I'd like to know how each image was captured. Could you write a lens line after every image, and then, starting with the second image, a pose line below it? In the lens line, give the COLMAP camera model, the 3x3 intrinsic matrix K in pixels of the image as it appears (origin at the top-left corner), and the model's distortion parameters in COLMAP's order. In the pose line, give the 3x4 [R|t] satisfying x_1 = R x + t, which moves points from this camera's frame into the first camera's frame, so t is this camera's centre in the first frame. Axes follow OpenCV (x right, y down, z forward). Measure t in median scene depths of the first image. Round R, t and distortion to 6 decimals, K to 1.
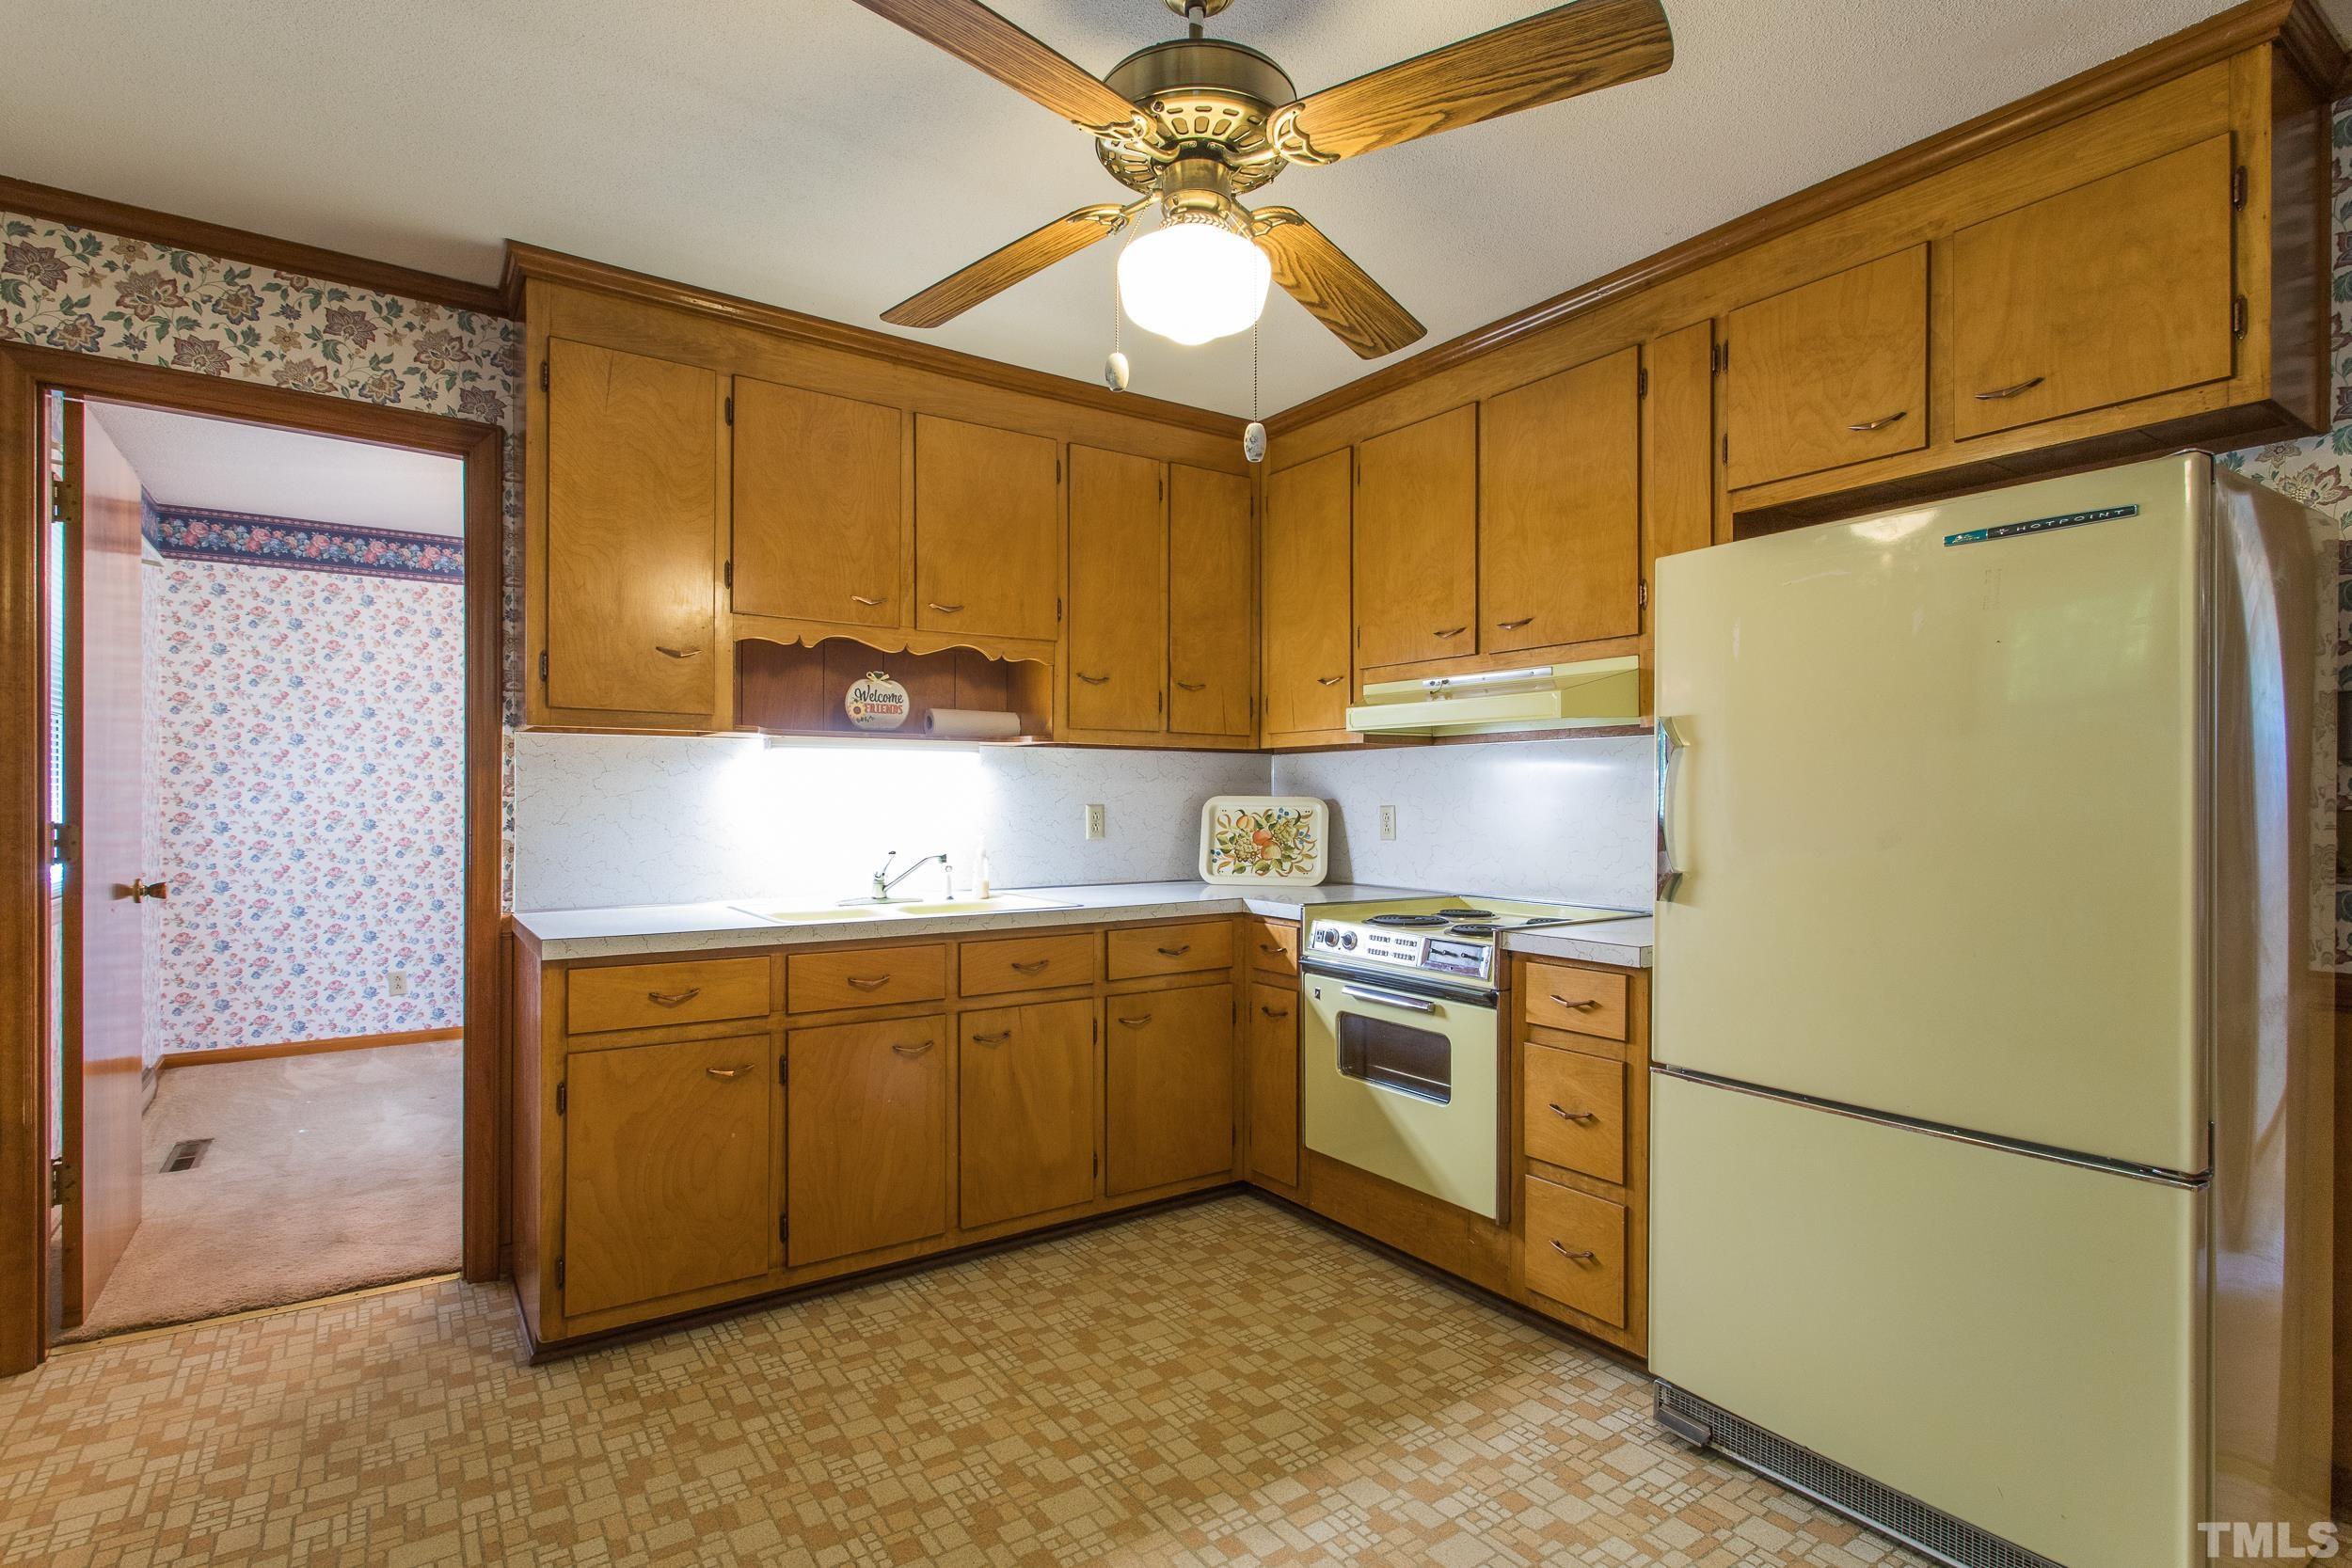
lens RADIAL K [[1150.2, 0, 1166.8], [0, 1150.2, 803.3], [0, 0, 1]] dist [0.000521, 0.000478]
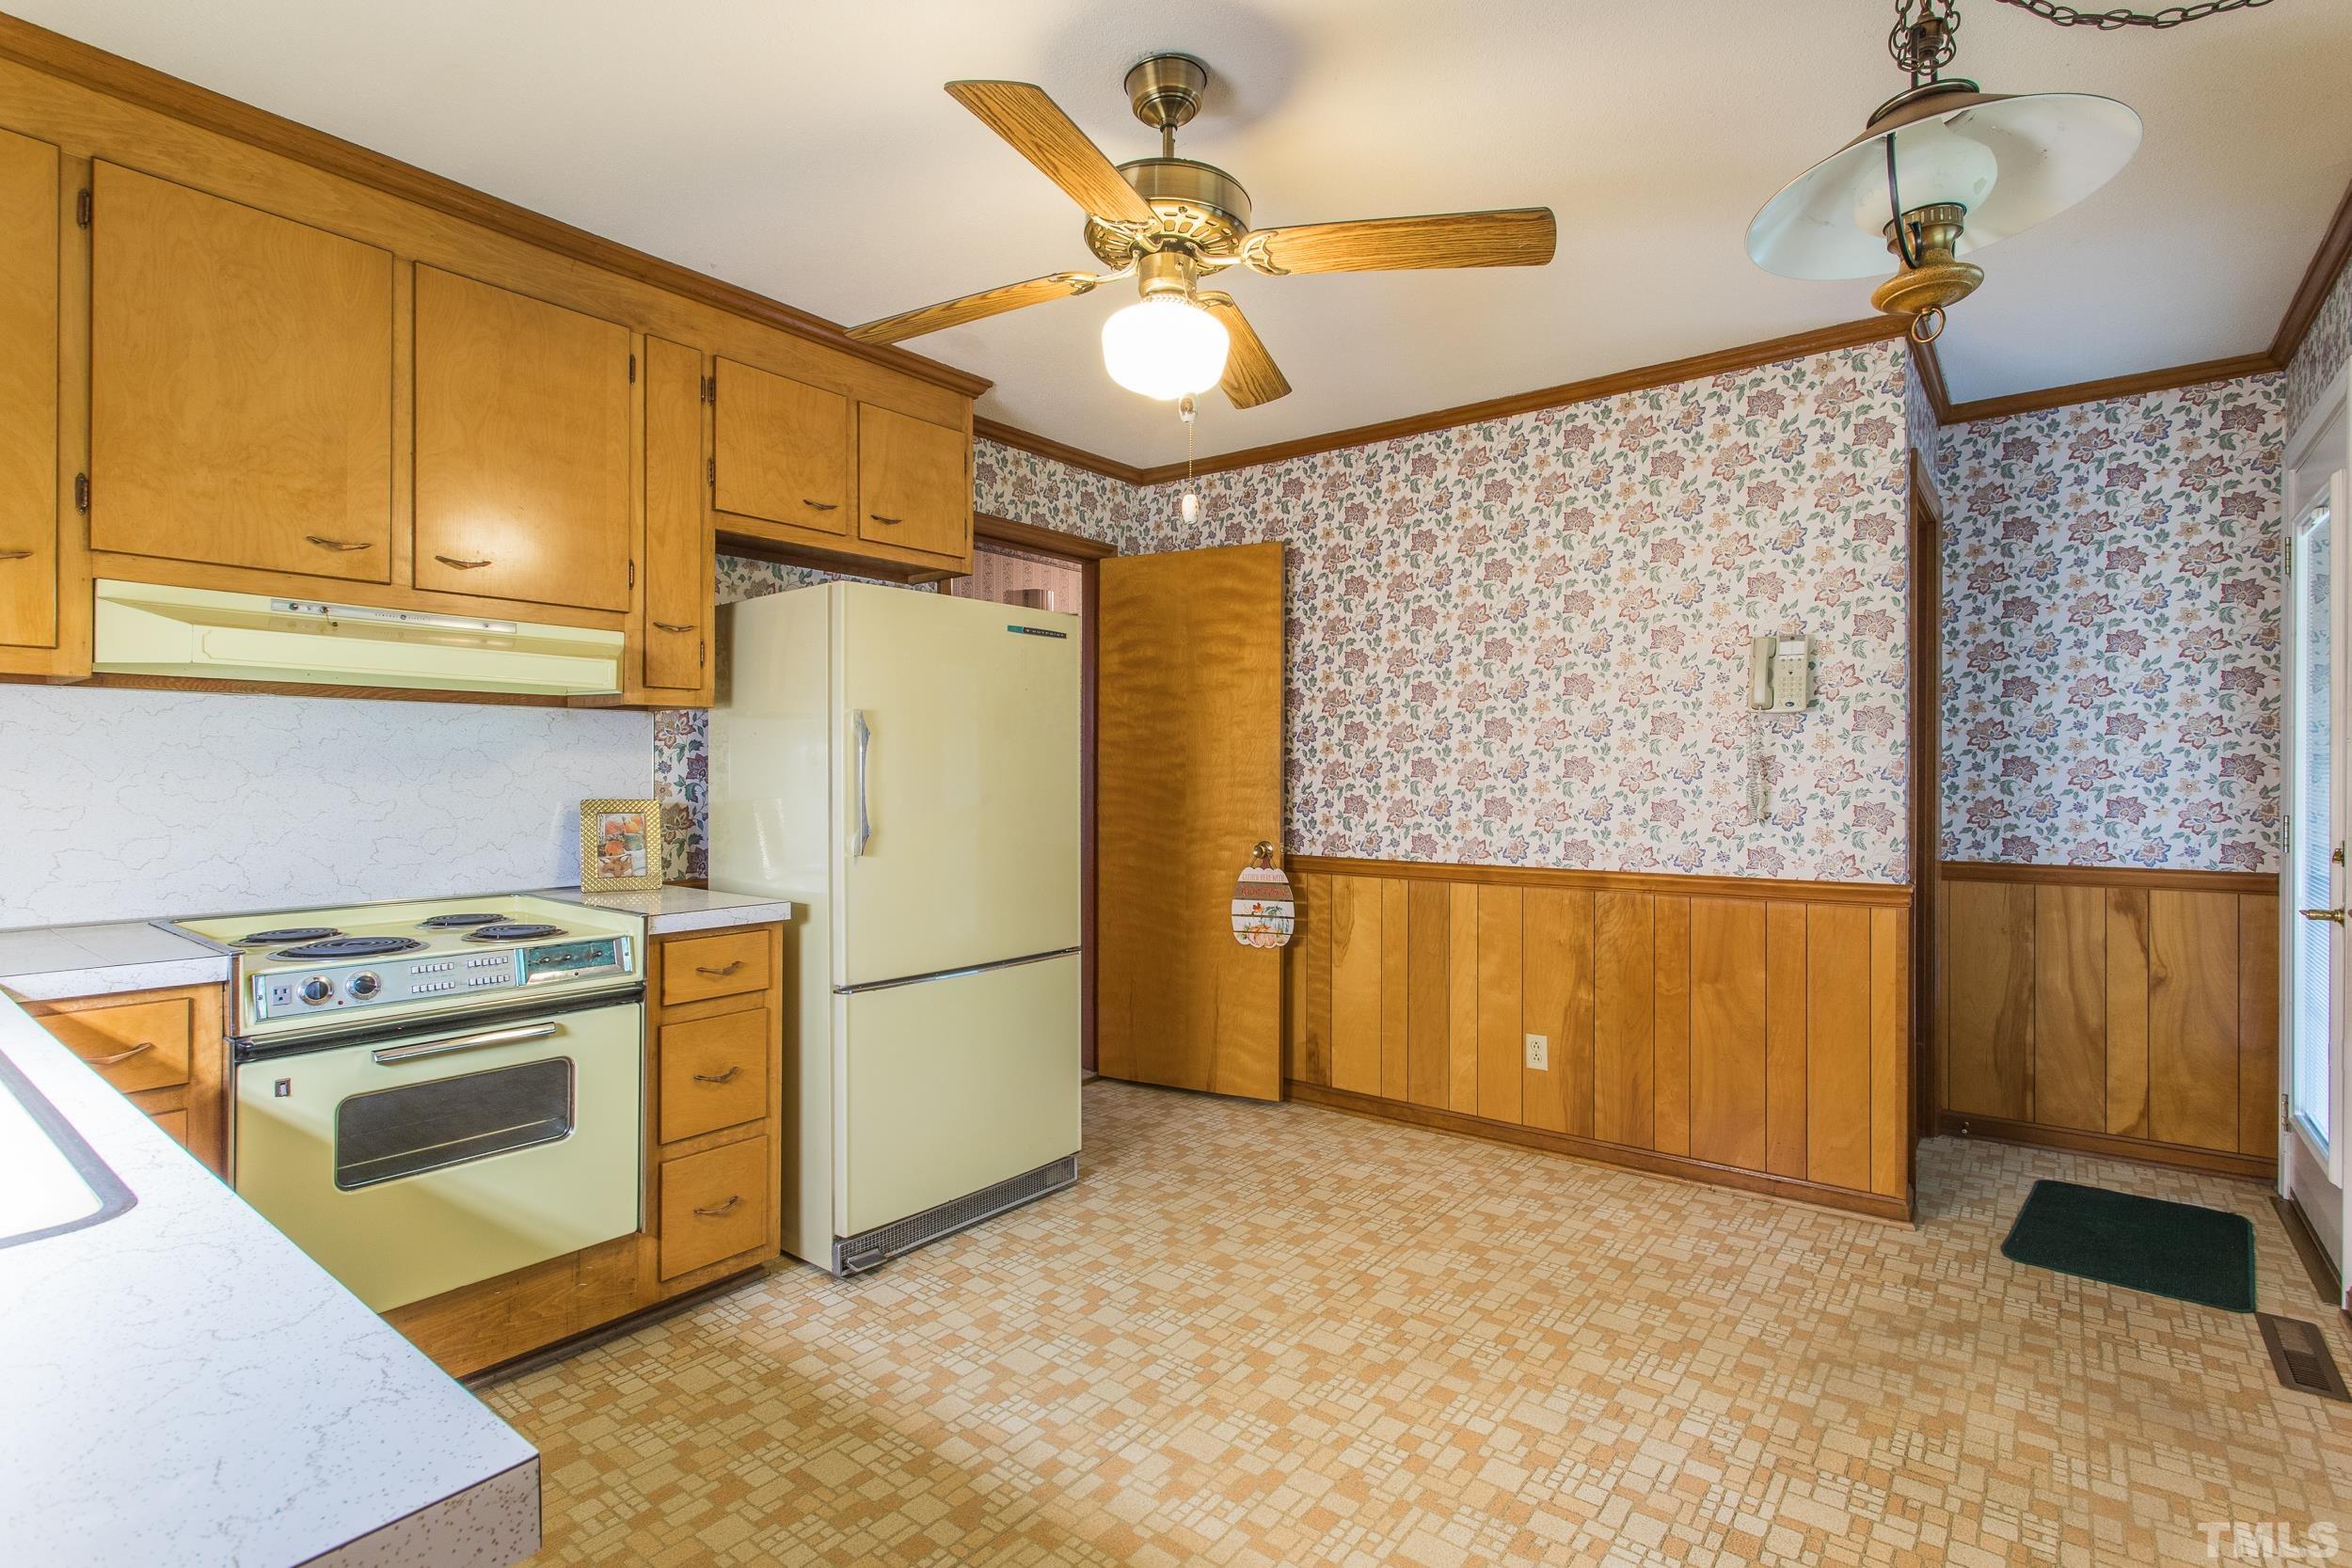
lens RADIAL K [[1109.4, 0, 1176.0], [0, 1109.4, 784.0], [0, 0, 1]] dist [0.000305, 0.000072]
pose [[-0.298582, -0.009083, 0.954341, -0.643319], [0.003502, 0.999938, 0.010612, -0.004008], [-0.954378, 0.006510, -0.298531, 0.795355]]
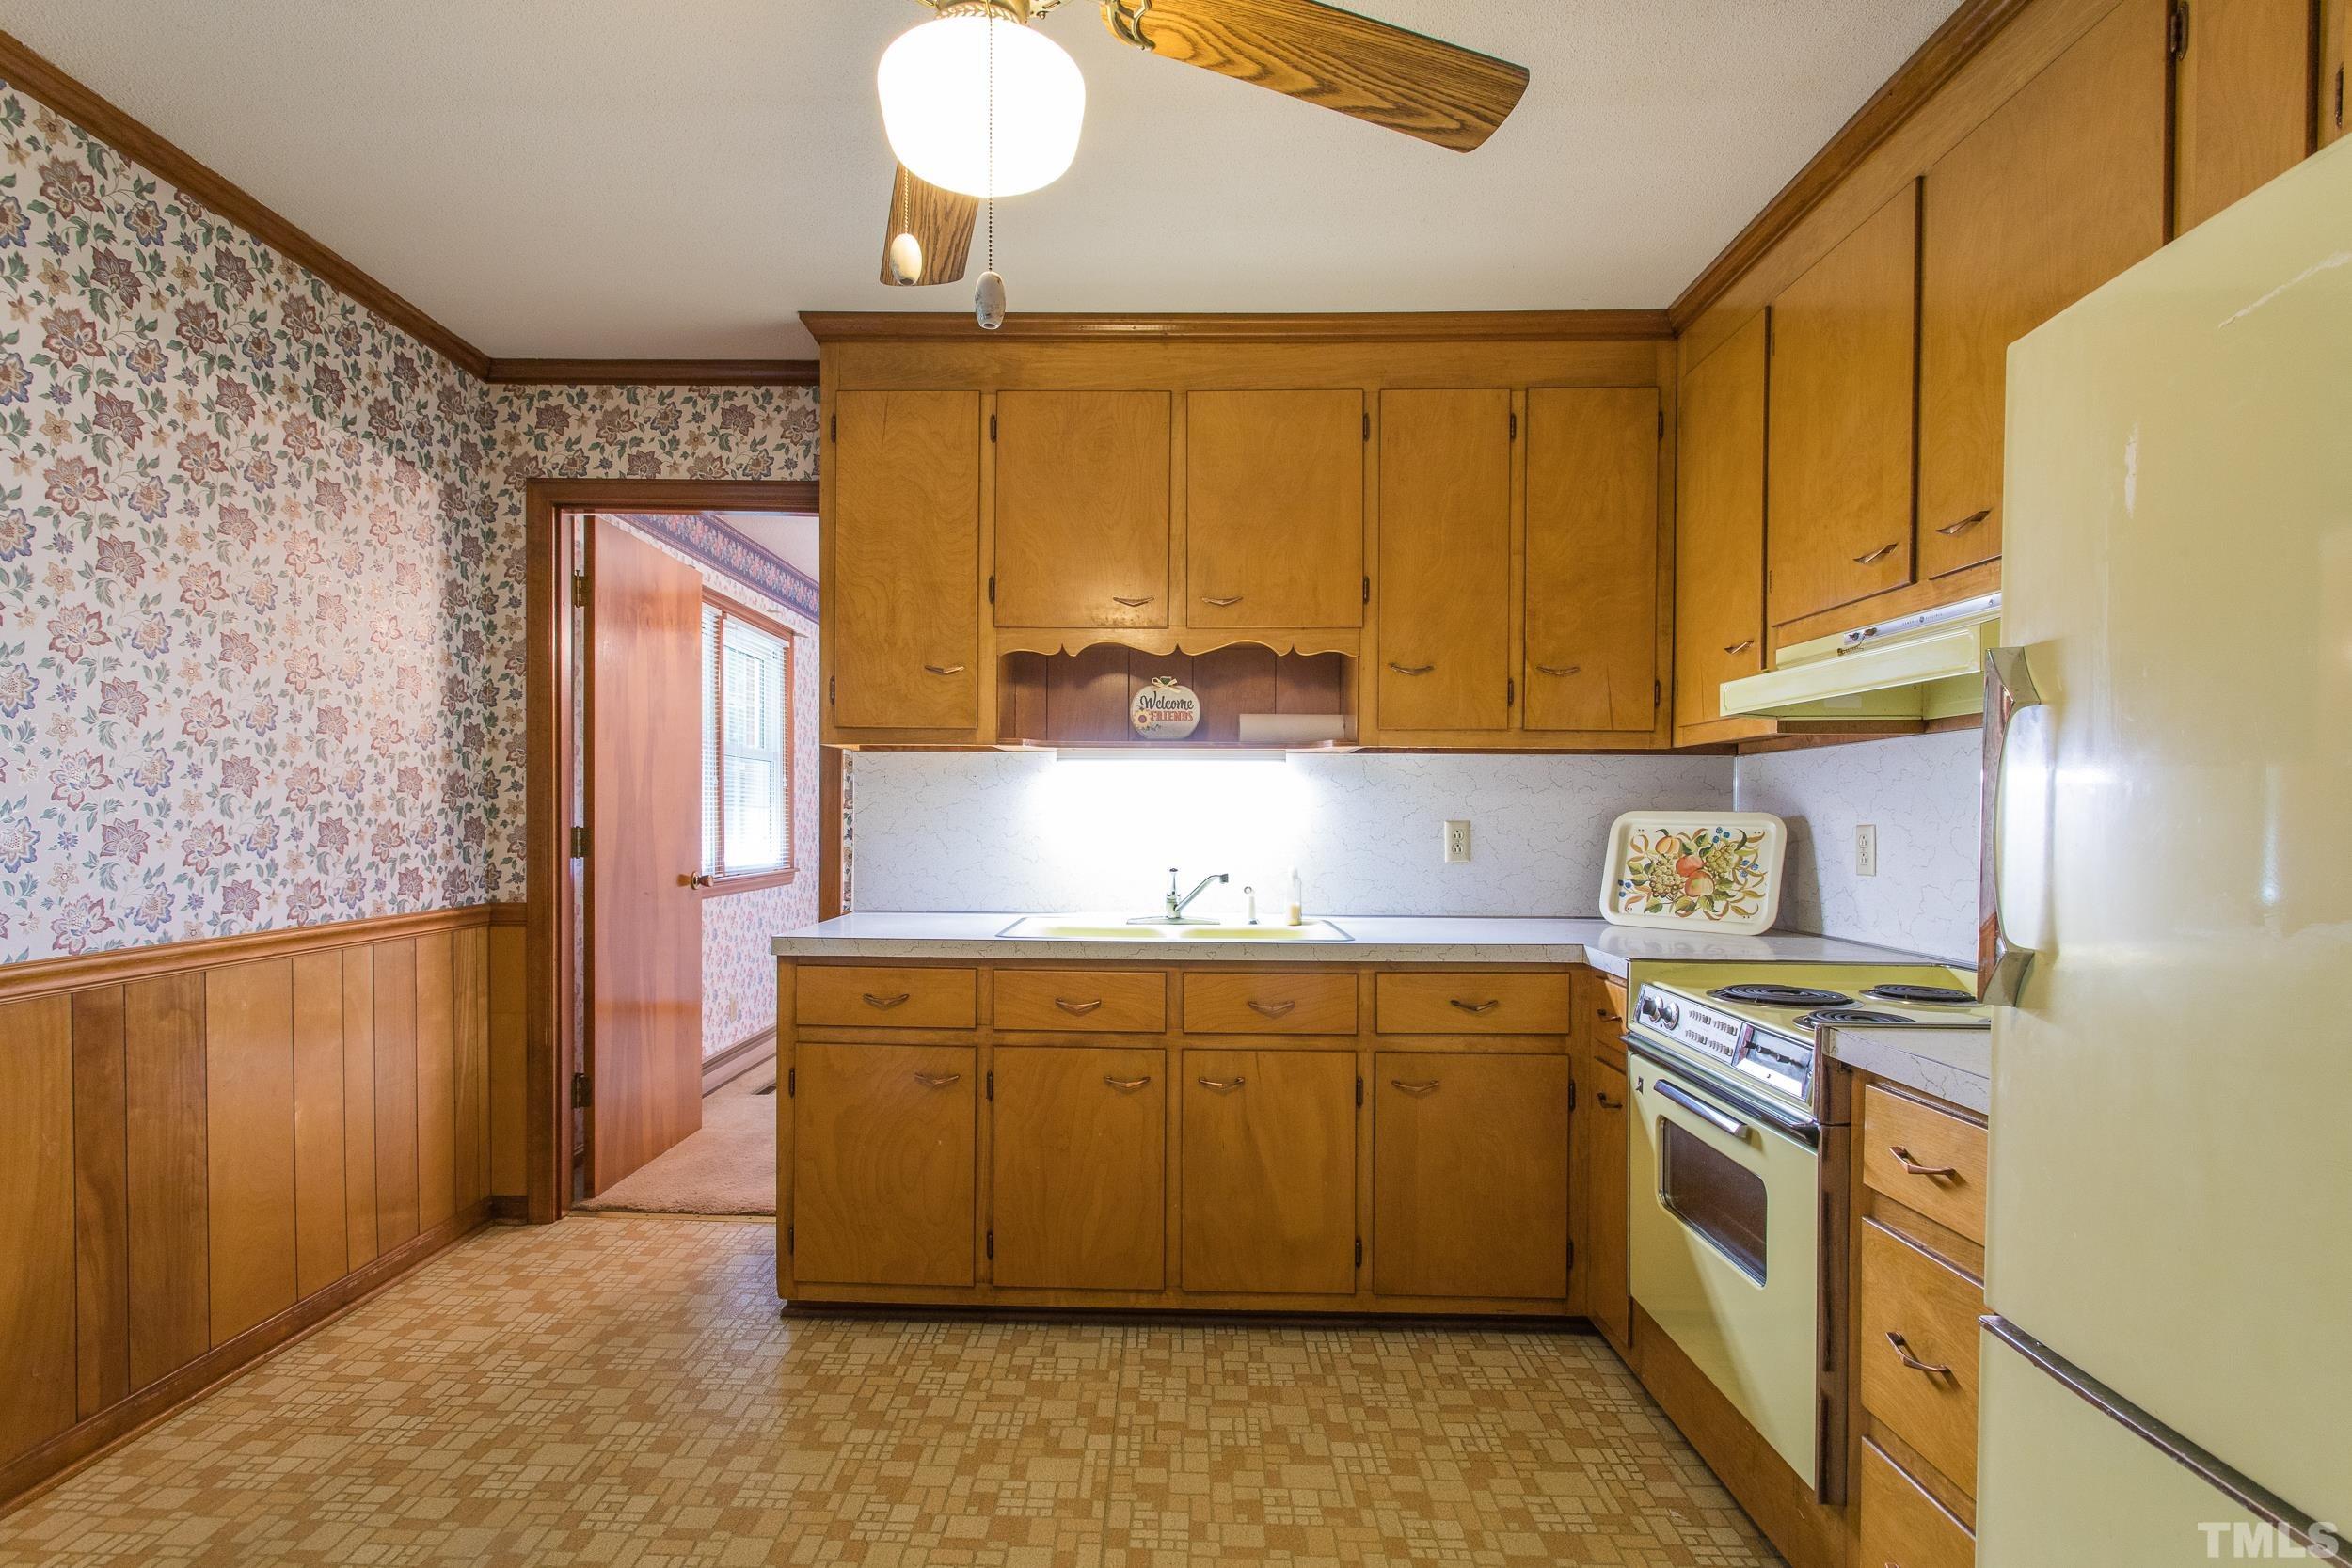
lens RADIAL K [[1127.1, 0, 1146.9], [0, 1127.1, 831.6], [0, 0, 1]] dist [-0.002197, 0.000469]
pose [[0.808053, 0.011588, -0.588996, 0.324244], [-0.007292, 0.999927, 0.009669, 0.003660], [0.589065, -0.003518, 0.808078, 0.282467]]
